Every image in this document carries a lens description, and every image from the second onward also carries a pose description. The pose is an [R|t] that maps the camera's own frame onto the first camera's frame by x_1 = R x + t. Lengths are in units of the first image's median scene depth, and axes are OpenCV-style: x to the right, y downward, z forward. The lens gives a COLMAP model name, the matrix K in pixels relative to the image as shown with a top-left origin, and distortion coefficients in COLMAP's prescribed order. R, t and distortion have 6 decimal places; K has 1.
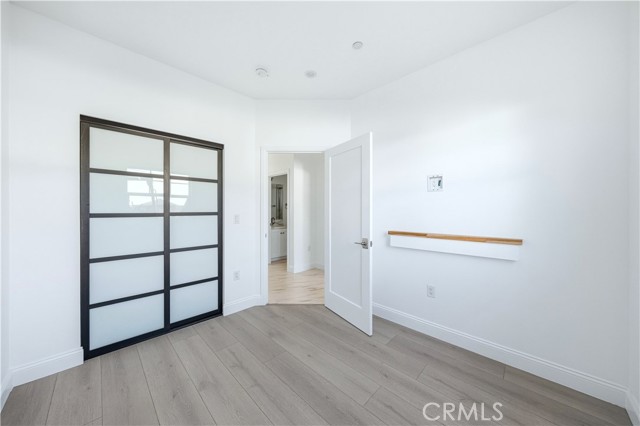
lens RADIAL K [[222.0, 0, 321.1], [0, 222.0, 208.5], [0, 0, 1]] dist [-0.000900, 0.000203]
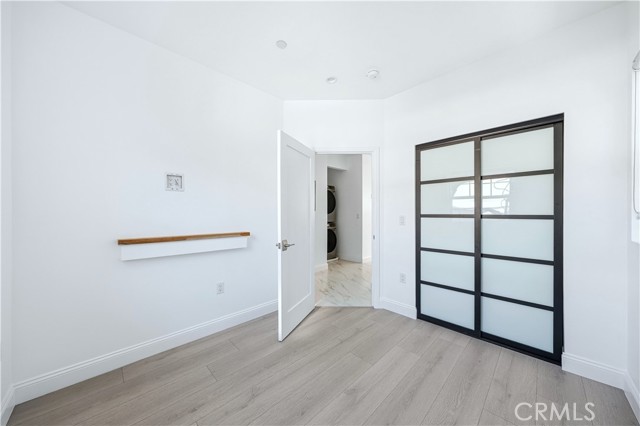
lens RADIAL K [[222.0, 0, 316.2], [0, 222.0, 214.2], [0, 0, 1]] dist [-0.000900, 0.000203]
pose [[-0.017900, 0.007910, -0.999808, 0.288595], [0.001286, 0.999968, 0.007888, 0.008562], [0.999839, -0.001145, -0.017909, 0.310885]]
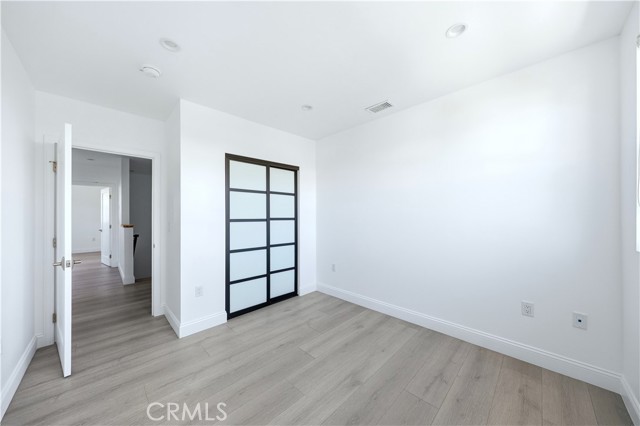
lens RADIAL K [[222.0, 0, 316.6], [0, 222.0, 210.8], [0, 0, 1]] dist [-0.000900, 0.000203]
pose [[0.999963, -0.007552, -0.004177, -0.383891], [0.007490, 0.999864, -0.014715, -0.005573], [0.004288, 0.014683, 0.999883, -0.383767]]
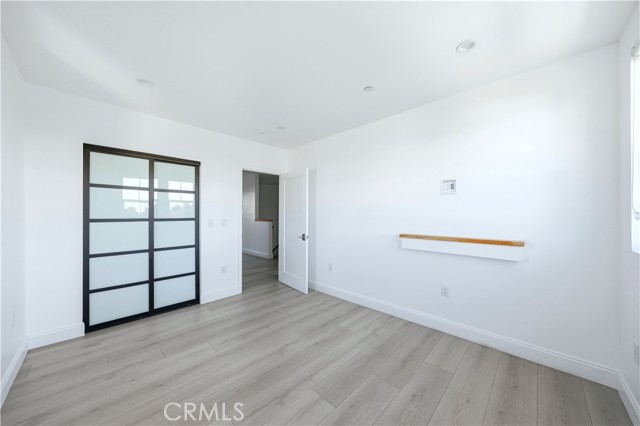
lens RADIAL K [[222.7, 0, 317.6], [0, 222.7, 213.3], [0, 0, 1]] dist [-0.002240, -0.000132]
pose [[0.999983, -0.002184, 0.005489, 0.223713], [0.002212, 0.999984, -0.005133, -0.001185], [-0.005478, 0.005145, 0.999972, -0.243523]]
